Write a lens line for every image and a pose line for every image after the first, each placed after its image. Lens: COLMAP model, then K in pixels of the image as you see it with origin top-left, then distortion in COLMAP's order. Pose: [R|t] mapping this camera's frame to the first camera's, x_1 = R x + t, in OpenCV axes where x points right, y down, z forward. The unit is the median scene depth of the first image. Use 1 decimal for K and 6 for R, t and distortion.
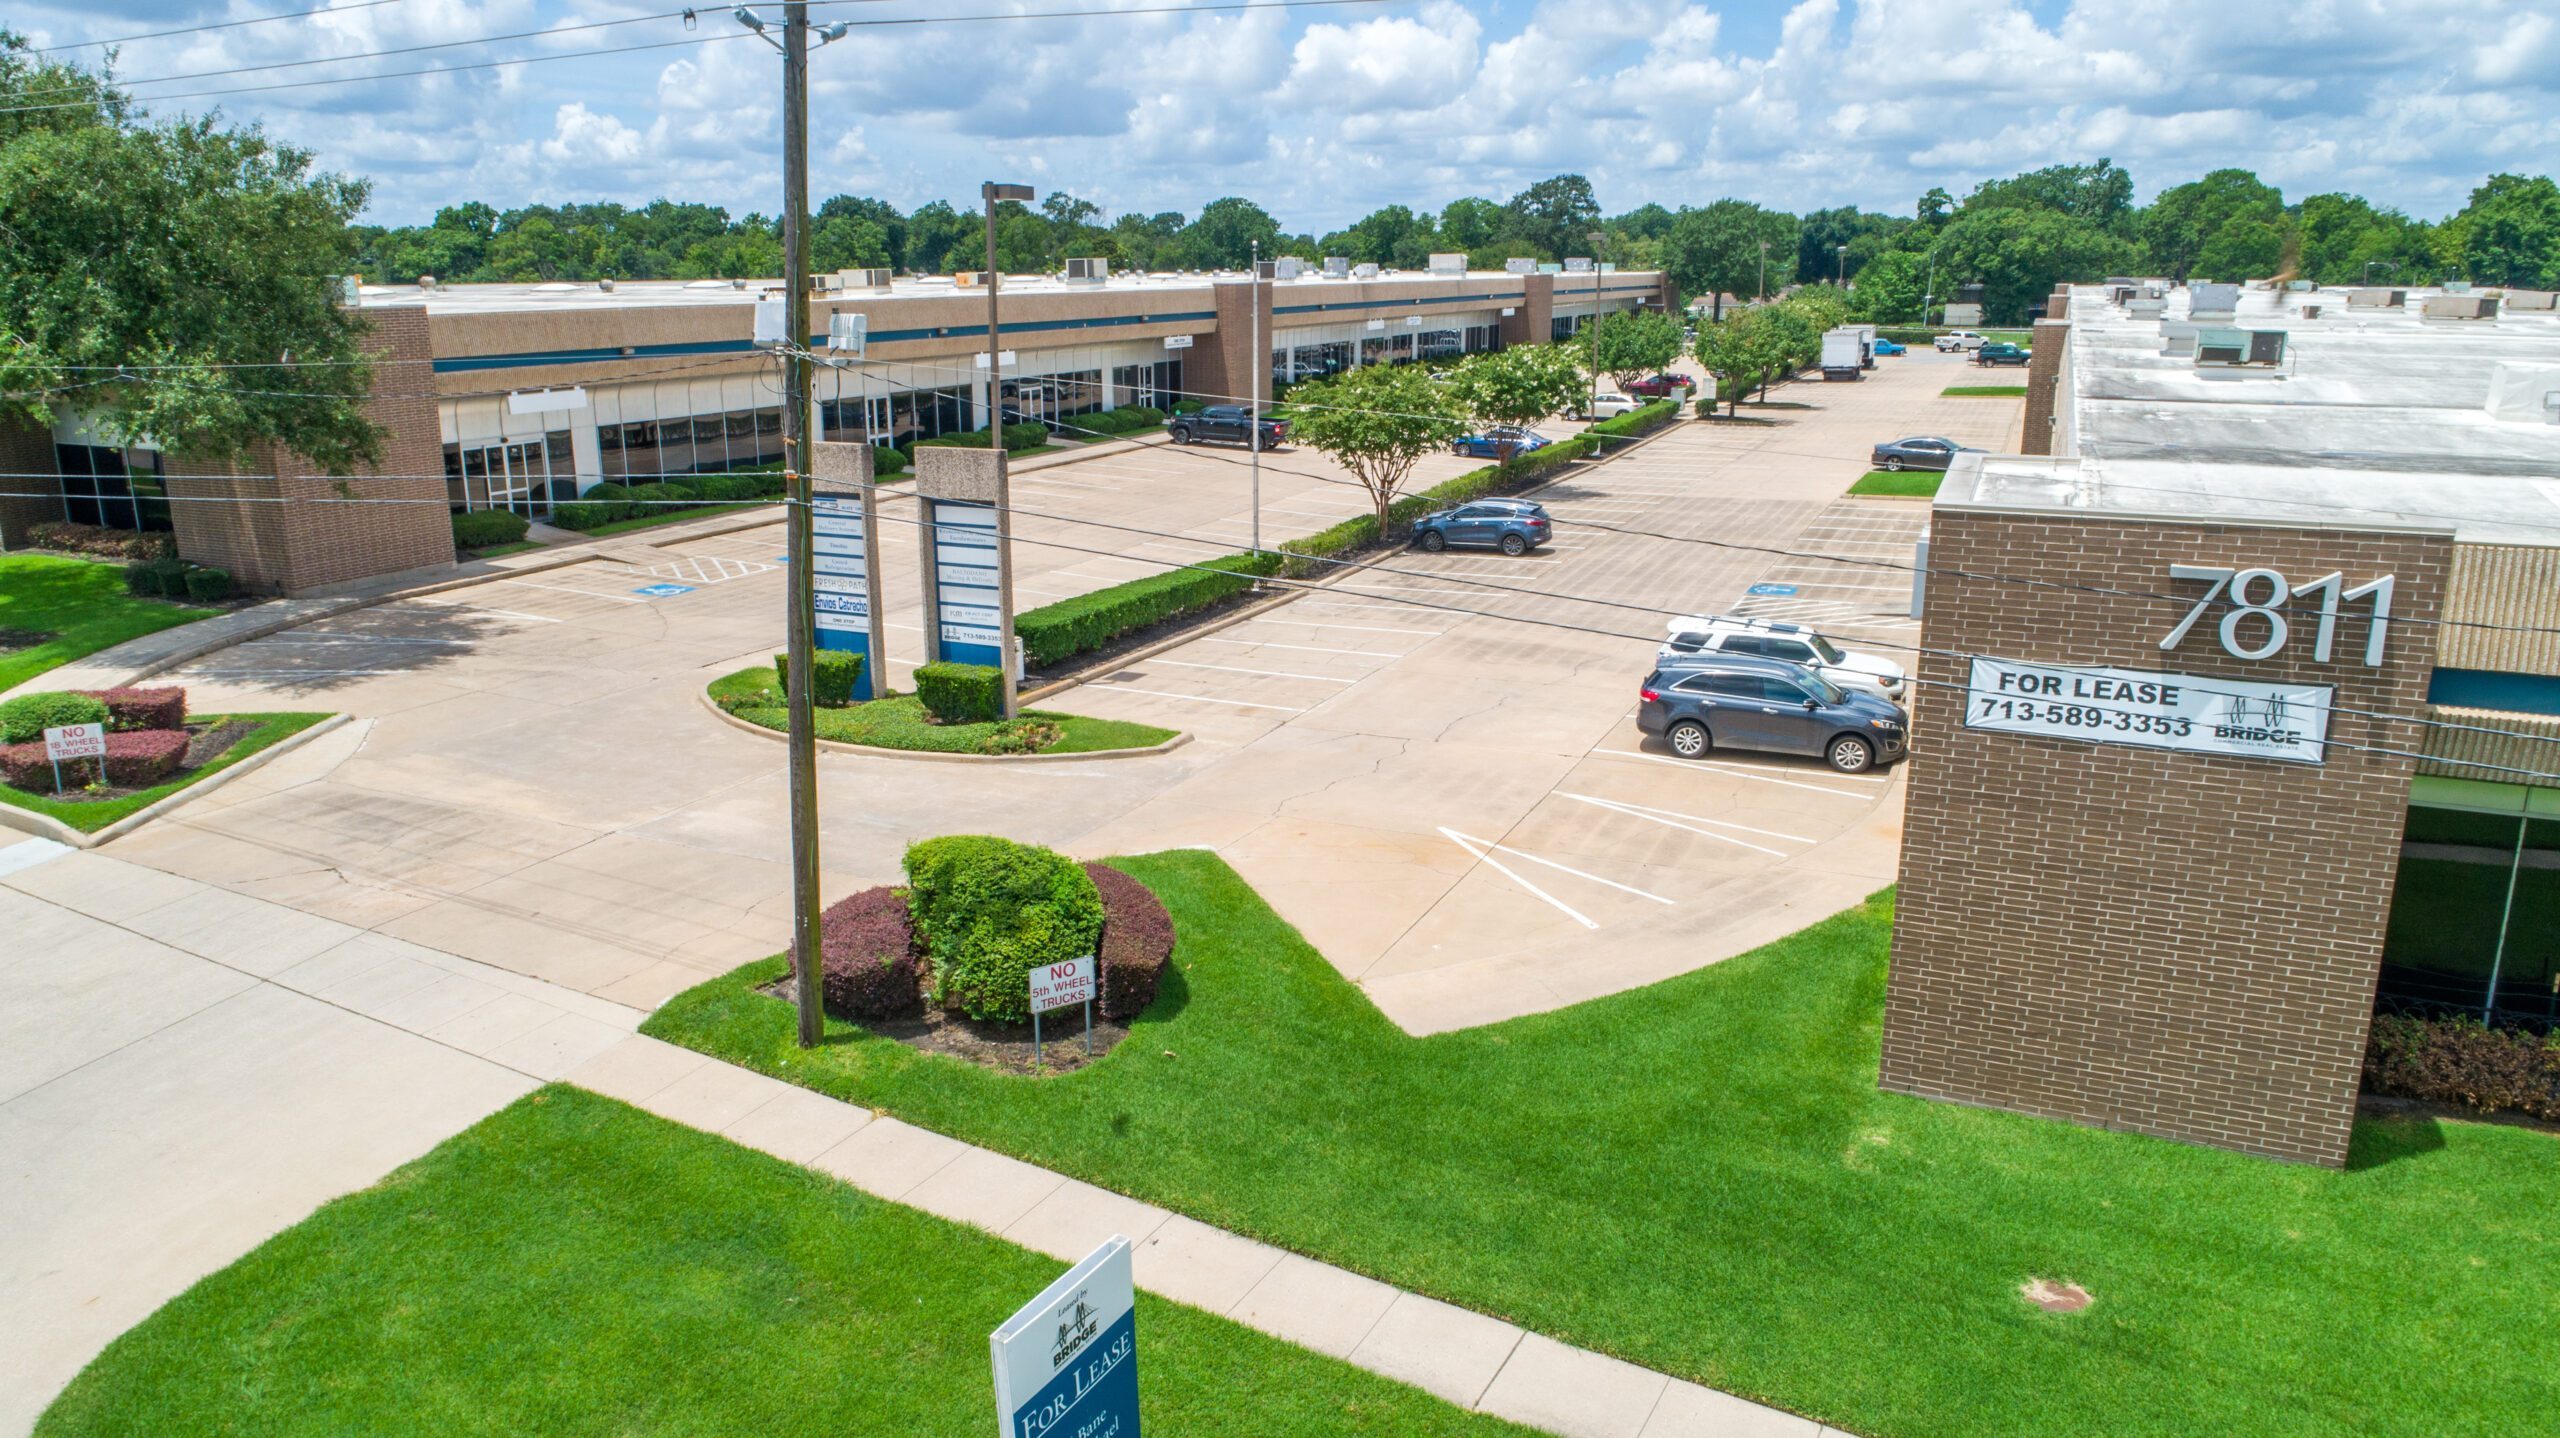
lens RADIAL K [[1725.2, 0, 1272.2], [0, 1725.2, 712.3], [0, 0, 1]] dist [-0.013731, 0.011977]
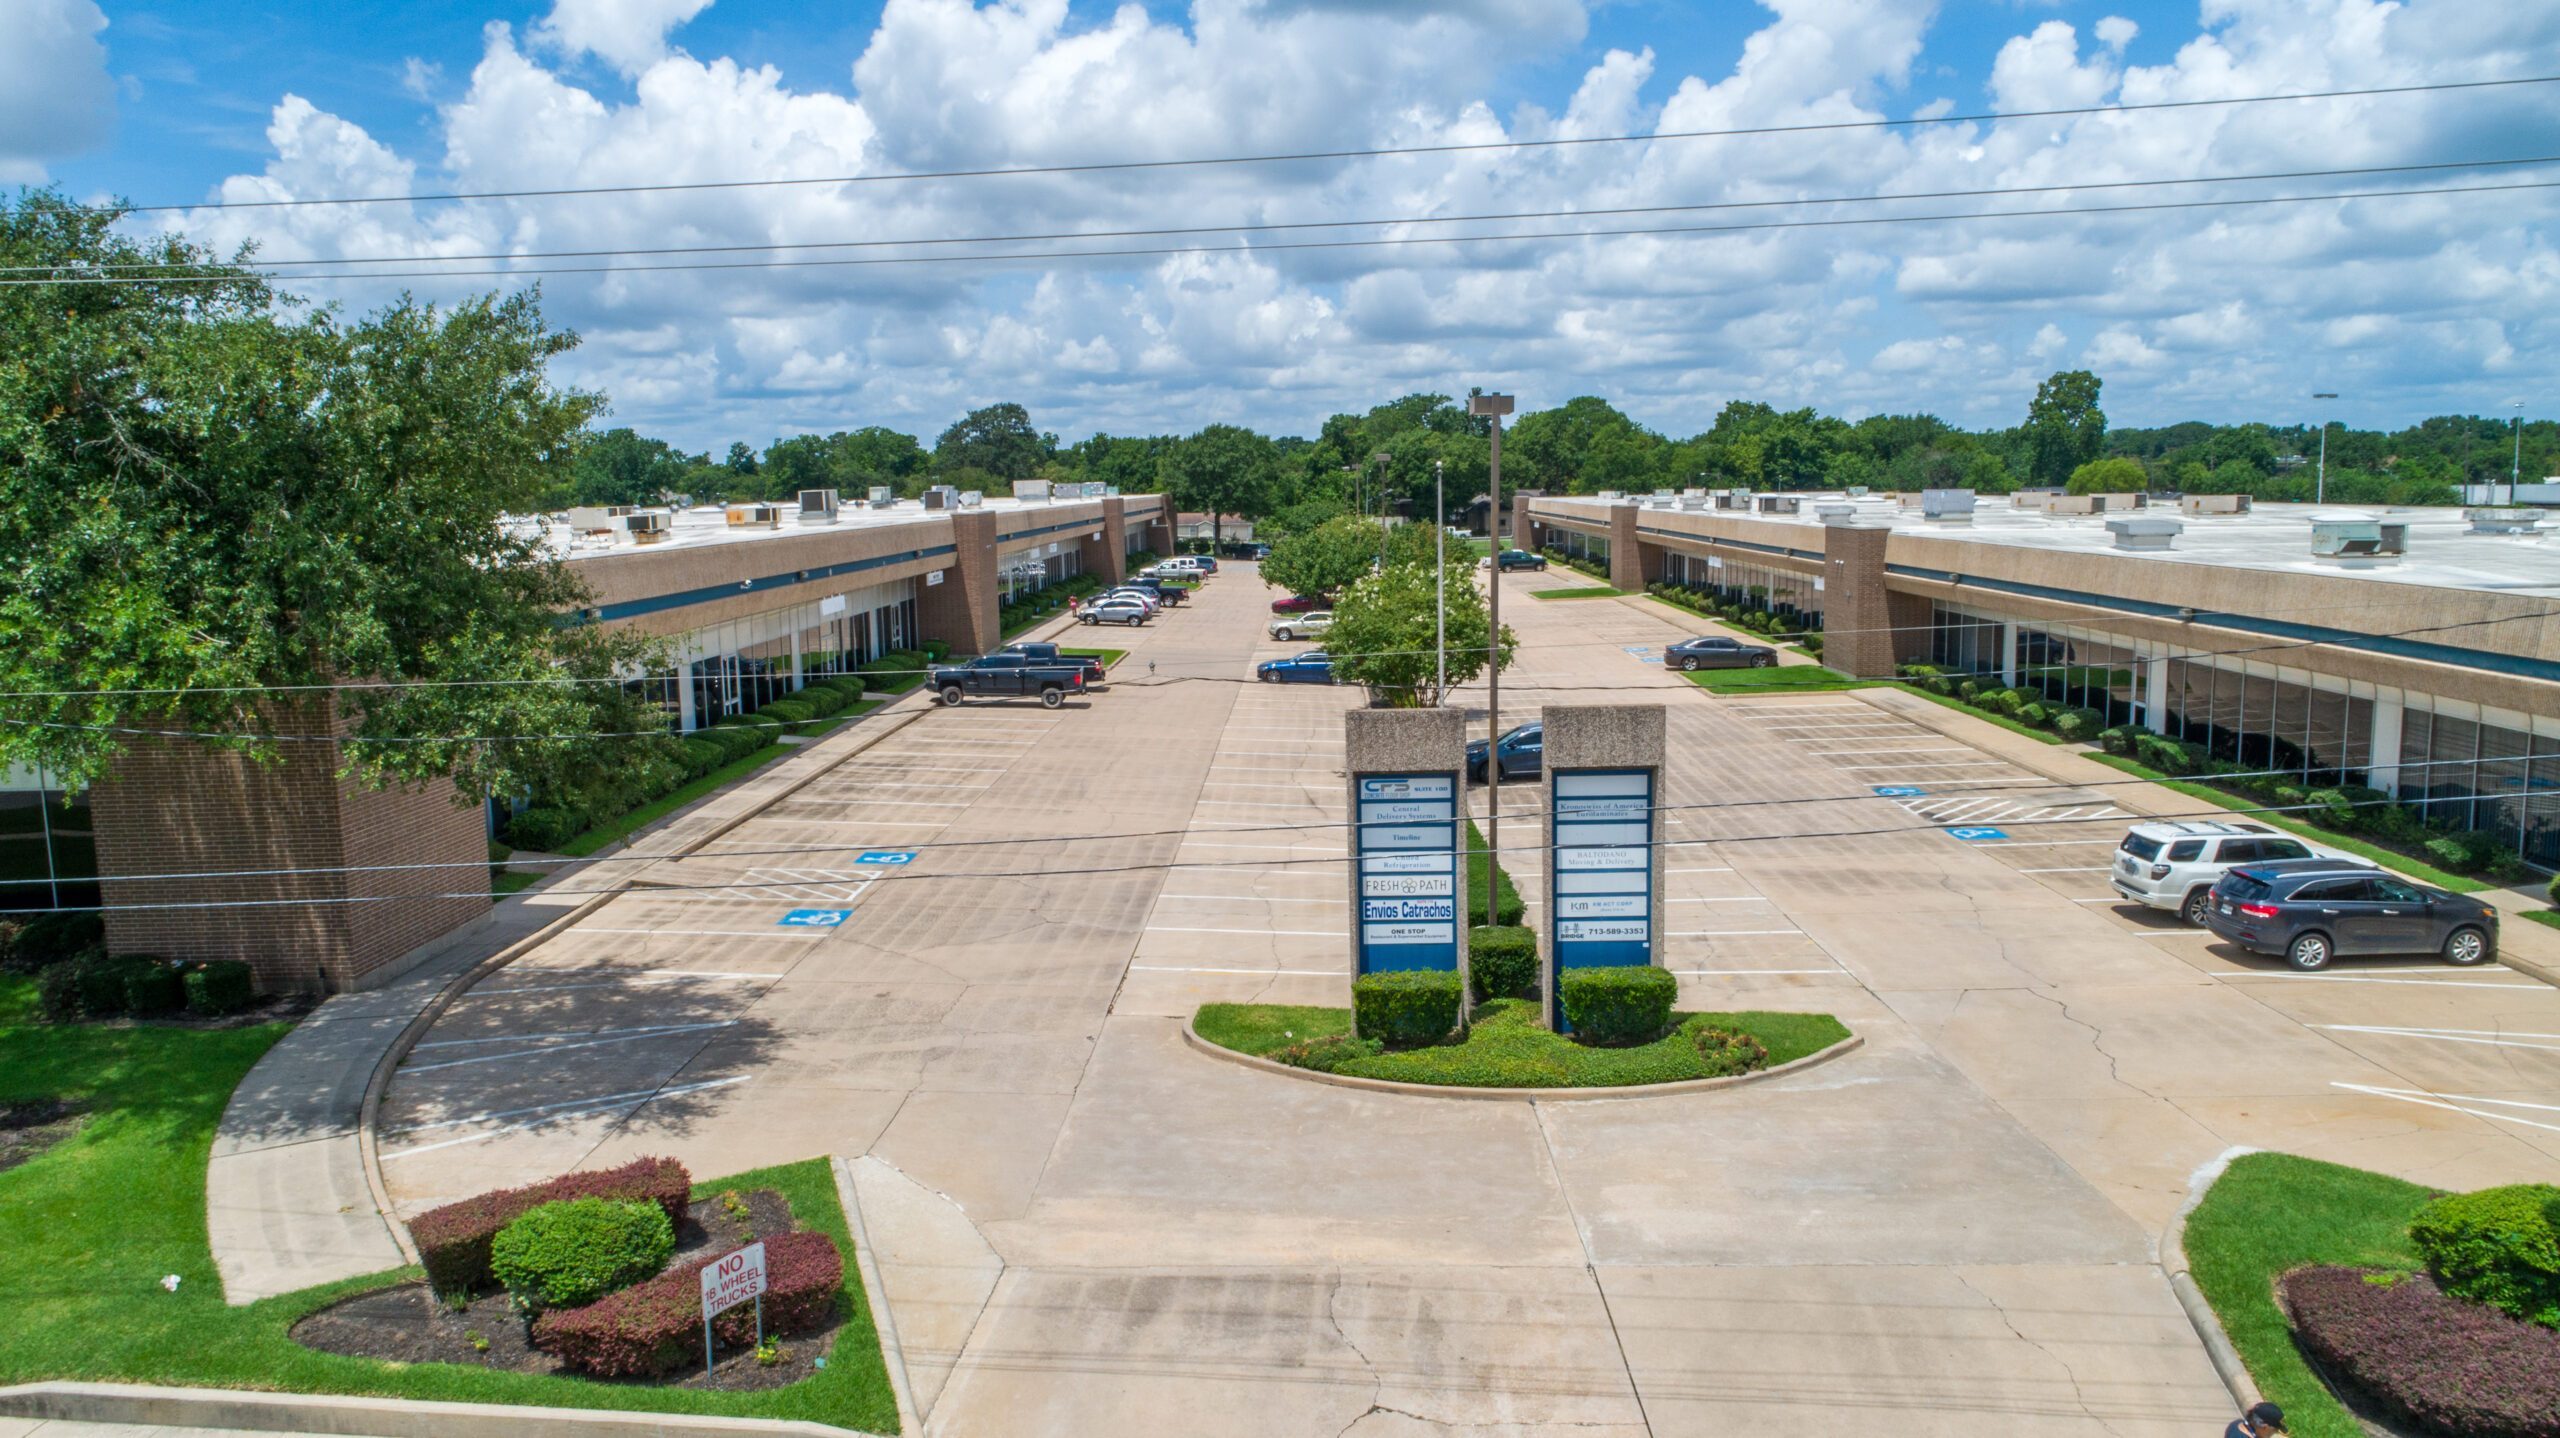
lens RADIAL K [[1722.5, 0, 1272.6], [0, 1722.5, 716.1], [0, 0, 1]] dist [-0.013037, 0.011198]
pose [[0.922922, -0.069944, 0.378580, -0.607665], [0.116214, 0.988100, -0.100758, -0.079436], [-0.367028, 0.136989, 0.920068, 0.287226]]
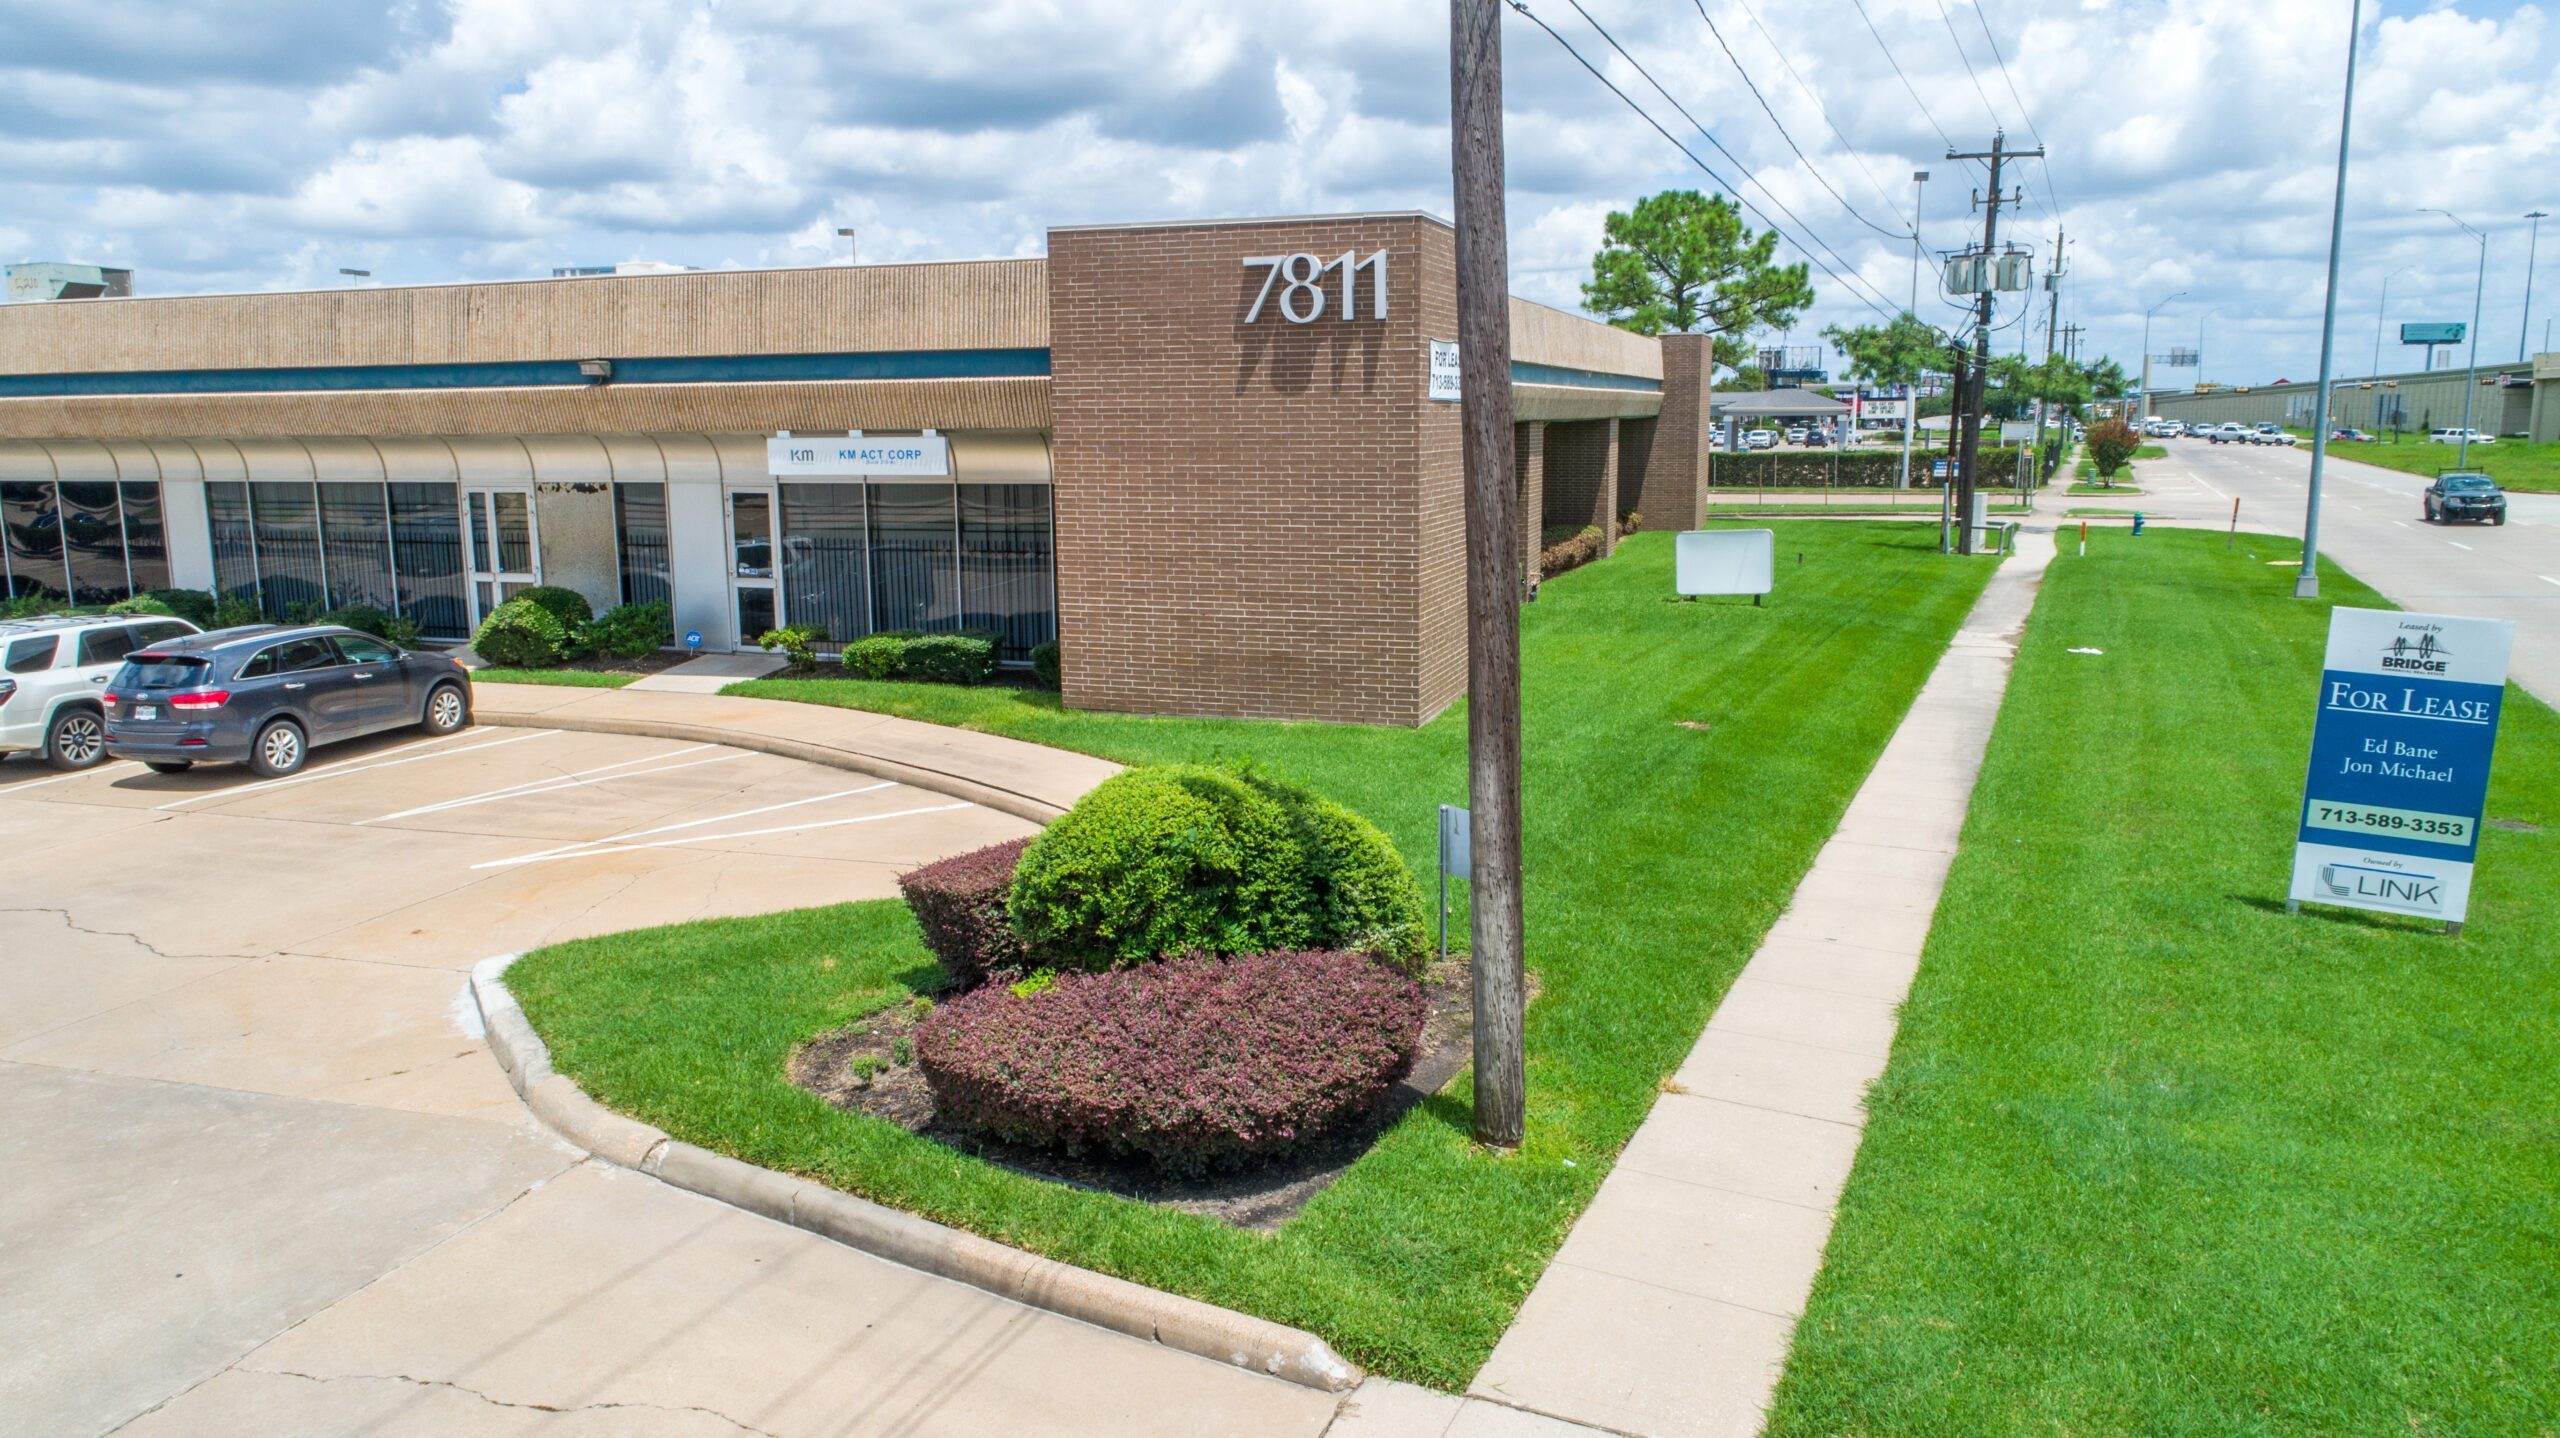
lens RADIAL K [[1725.2, 0, 1272.2], [0, 1725.2, 712.3], [0, 0, 1]] dist [-0.013731, 0.011977]
pose [[-0.088976, -0.168523, 0.981674, -0.419759], [0.261928, 0.946935, 0.186300, -0.019269], [-0.960977, 0.273704, -0.040114, 0.605838]]
